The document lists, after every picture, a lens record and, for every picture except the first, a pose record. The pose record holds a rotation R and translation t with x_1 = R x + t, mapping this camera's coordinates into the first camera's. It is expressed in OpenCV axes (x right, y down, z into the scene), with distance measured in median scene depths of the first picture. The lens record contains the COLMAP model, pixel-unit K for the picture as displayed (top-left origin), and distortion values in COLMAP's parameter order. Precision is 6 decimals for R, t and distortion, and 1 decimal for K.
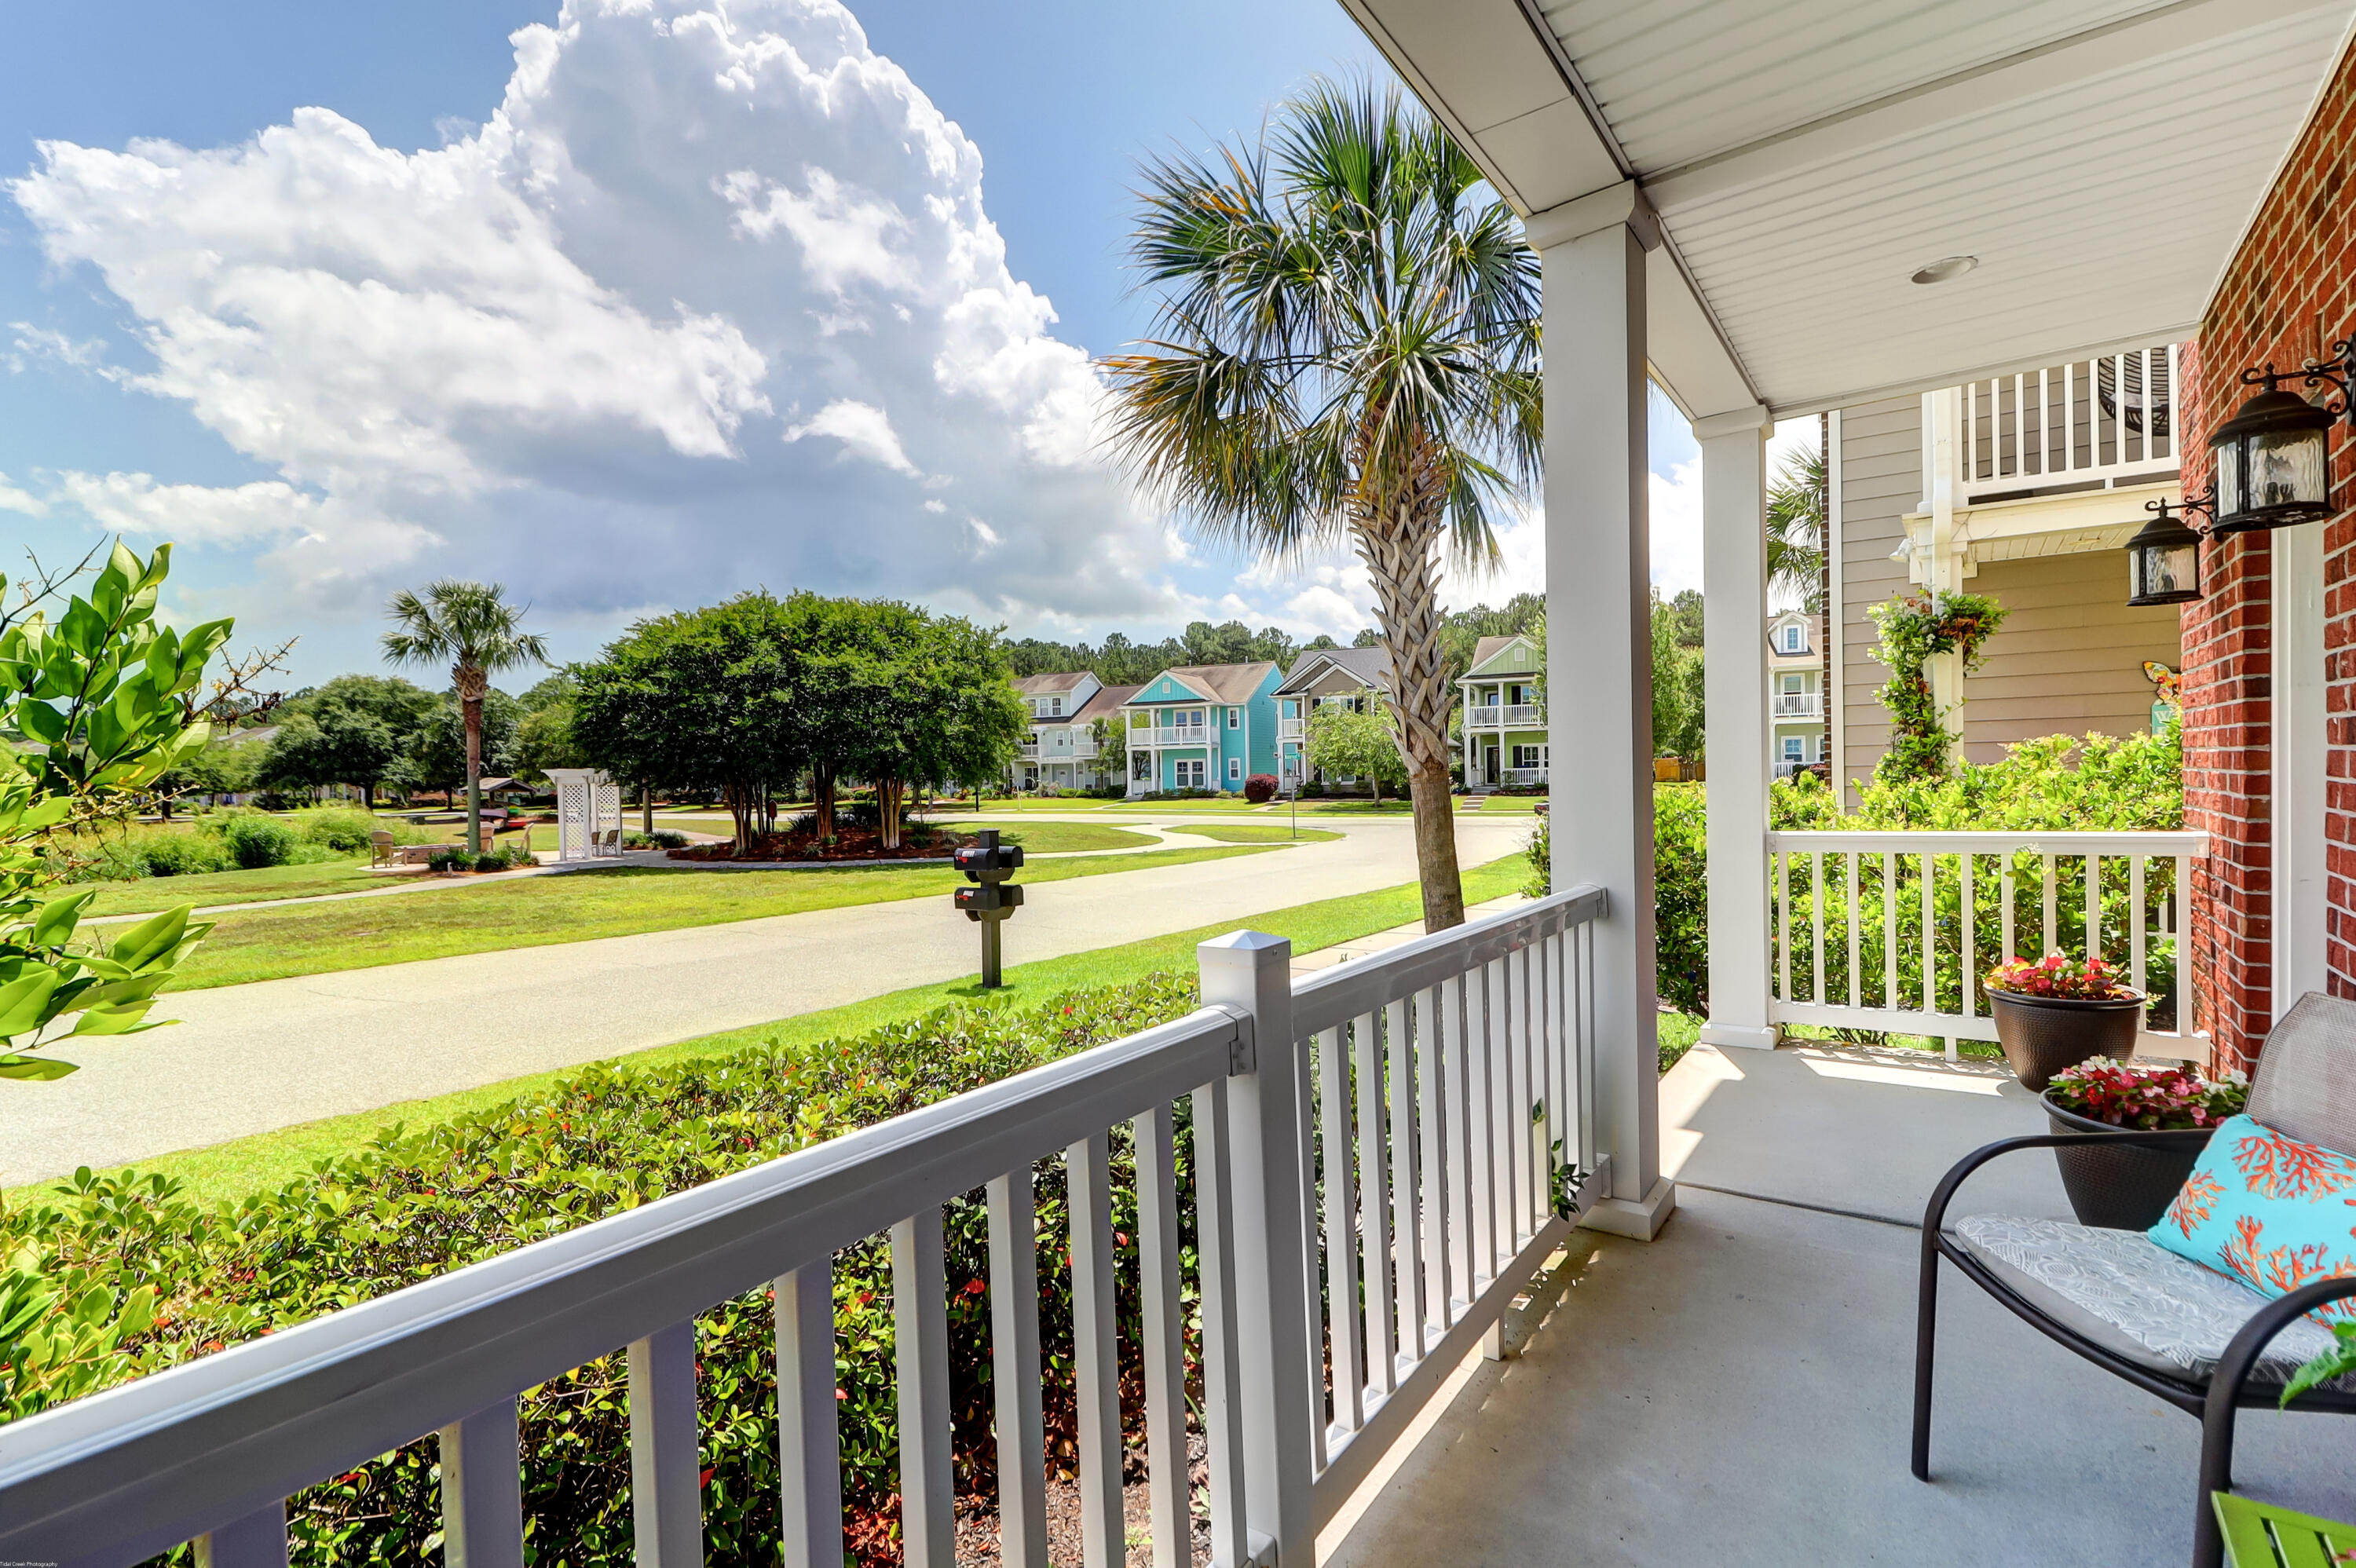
lens RADIAL K [[1081.9, 0, 1172.1], [0, 1081.9, 790.6], [0, 0, 1]] dist [0.018918, -0.012736]
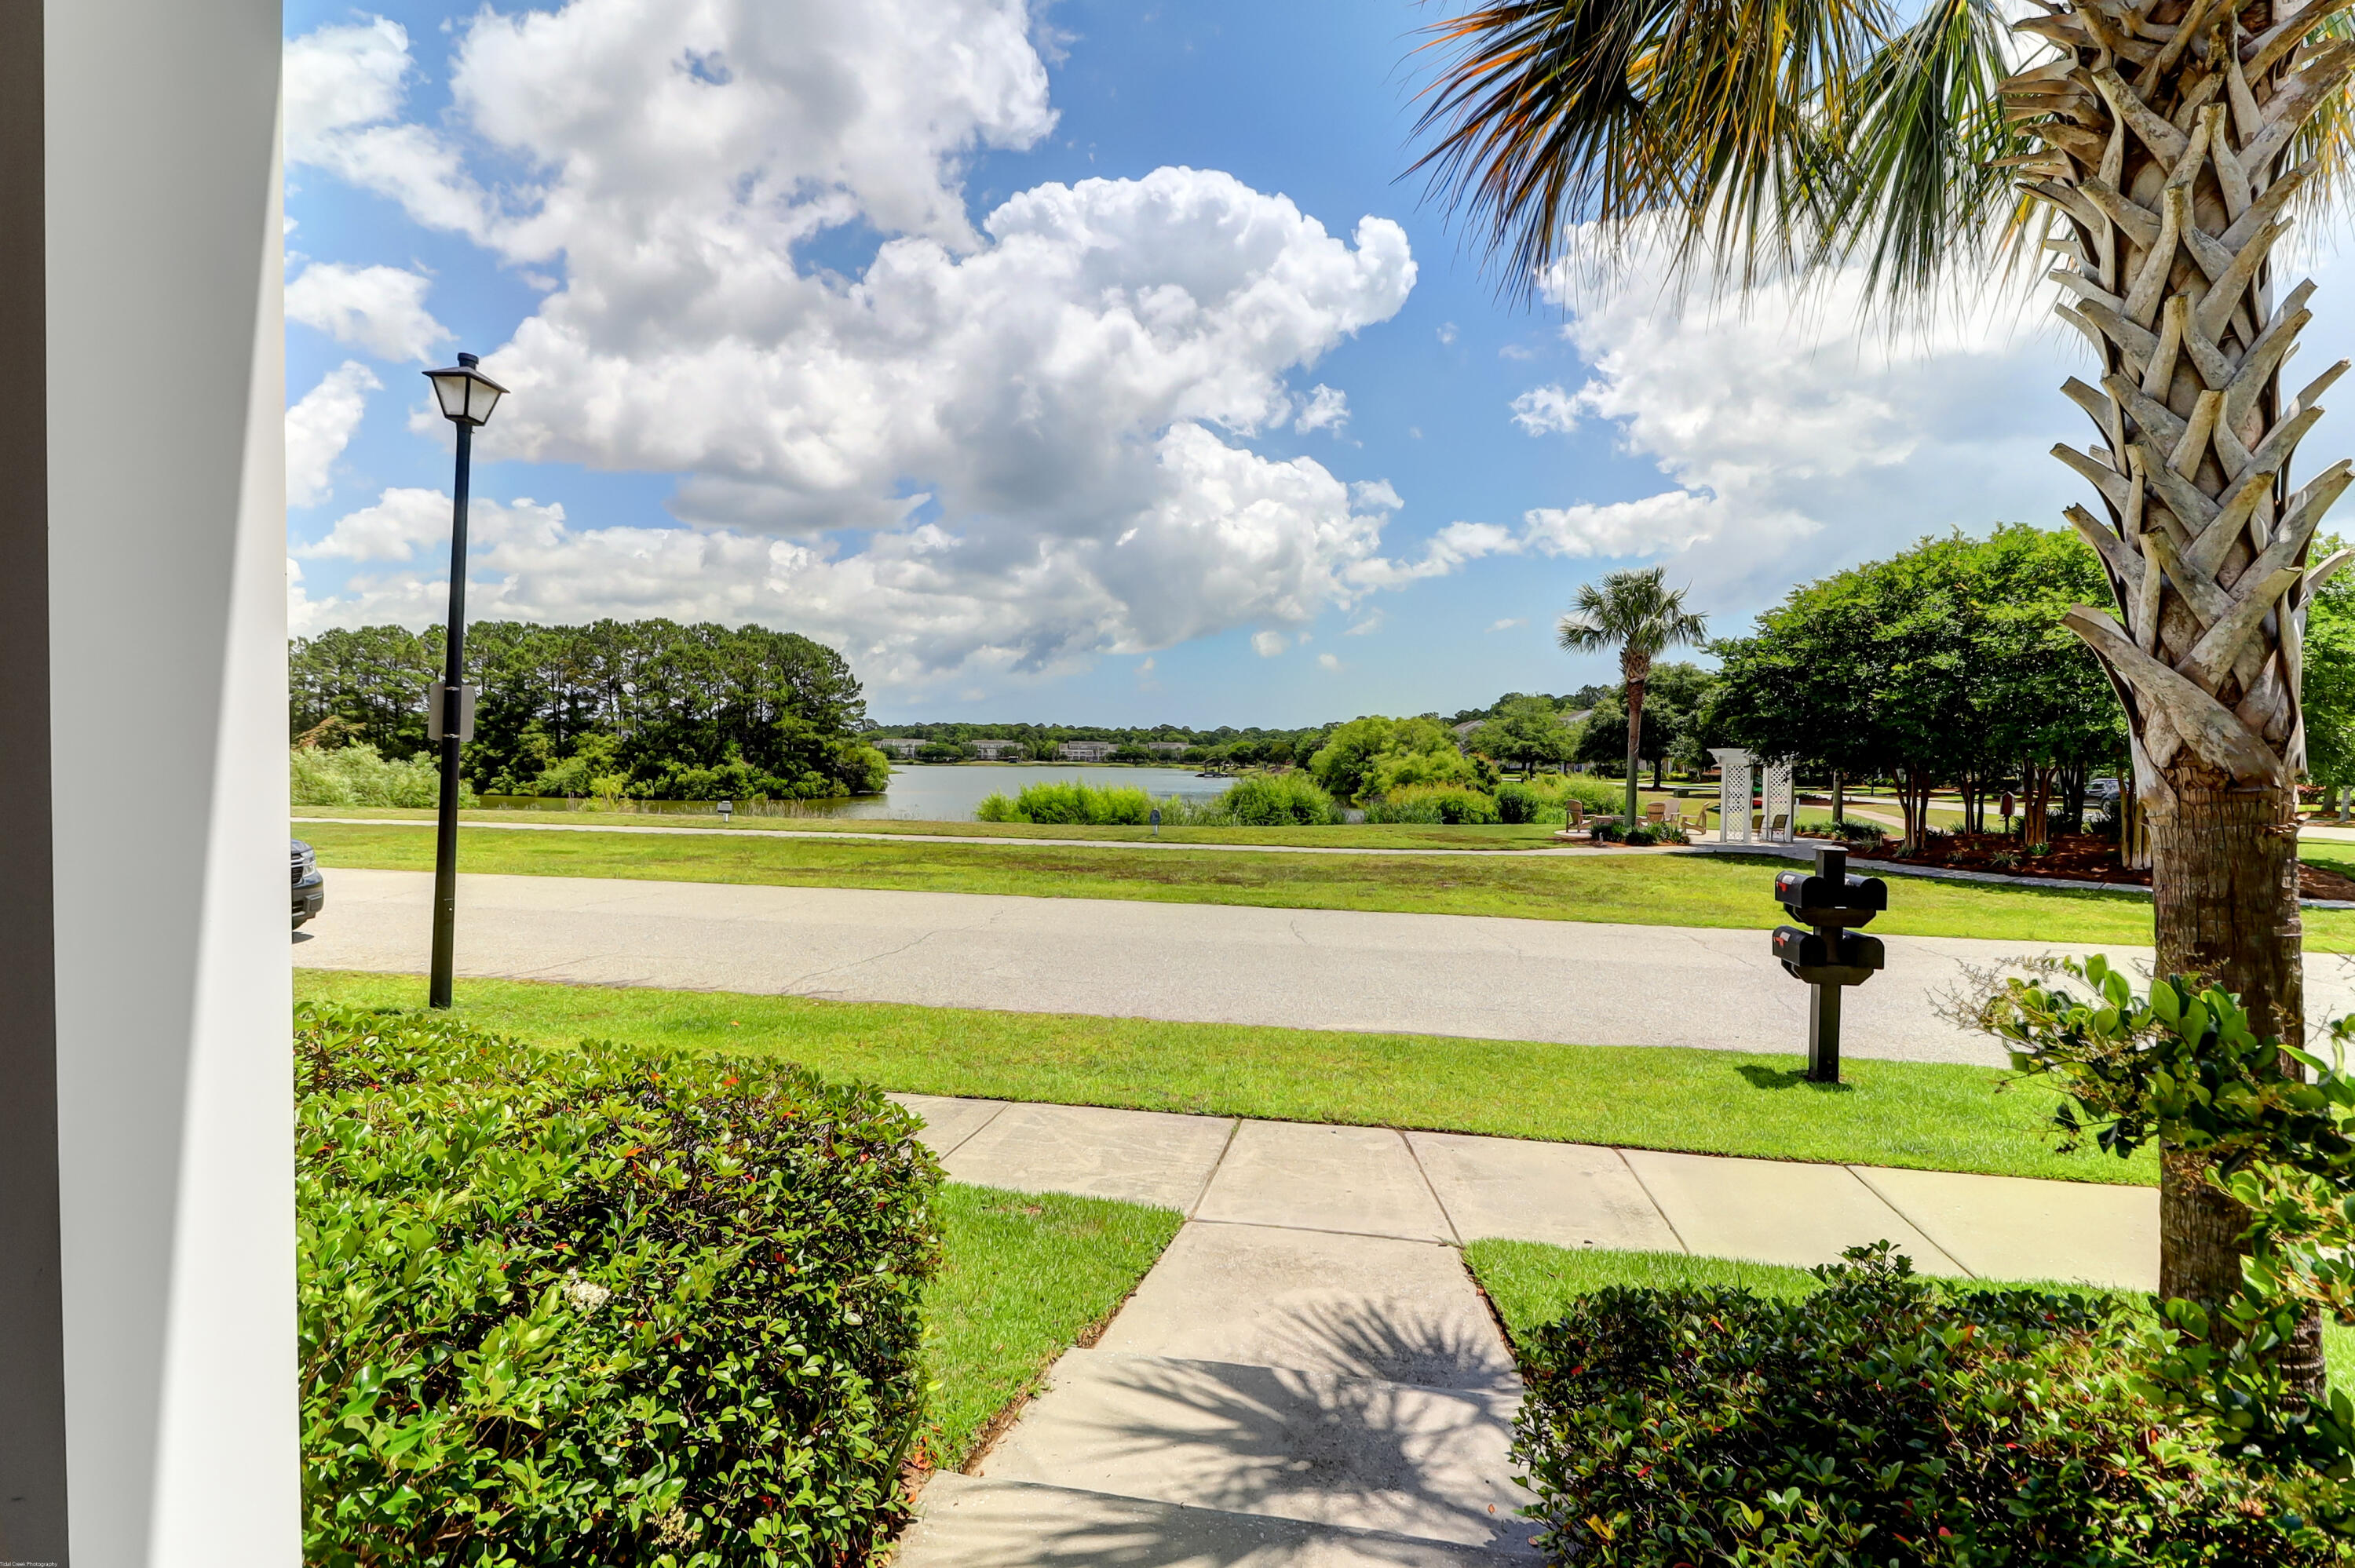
lens RADIAL K [[1081.4, 0, 1171.6], [0, 1081.4, 790.6], [0, 0, 1]] dist [0.018918, -0.012736]
pose [[0.445493, 0.054815, -0.893606, 0.101780], [-0.037975, 0.998383, 0.042311, -0.005039], [0.894480, 0.015086, 0.446854, 0.133148]]
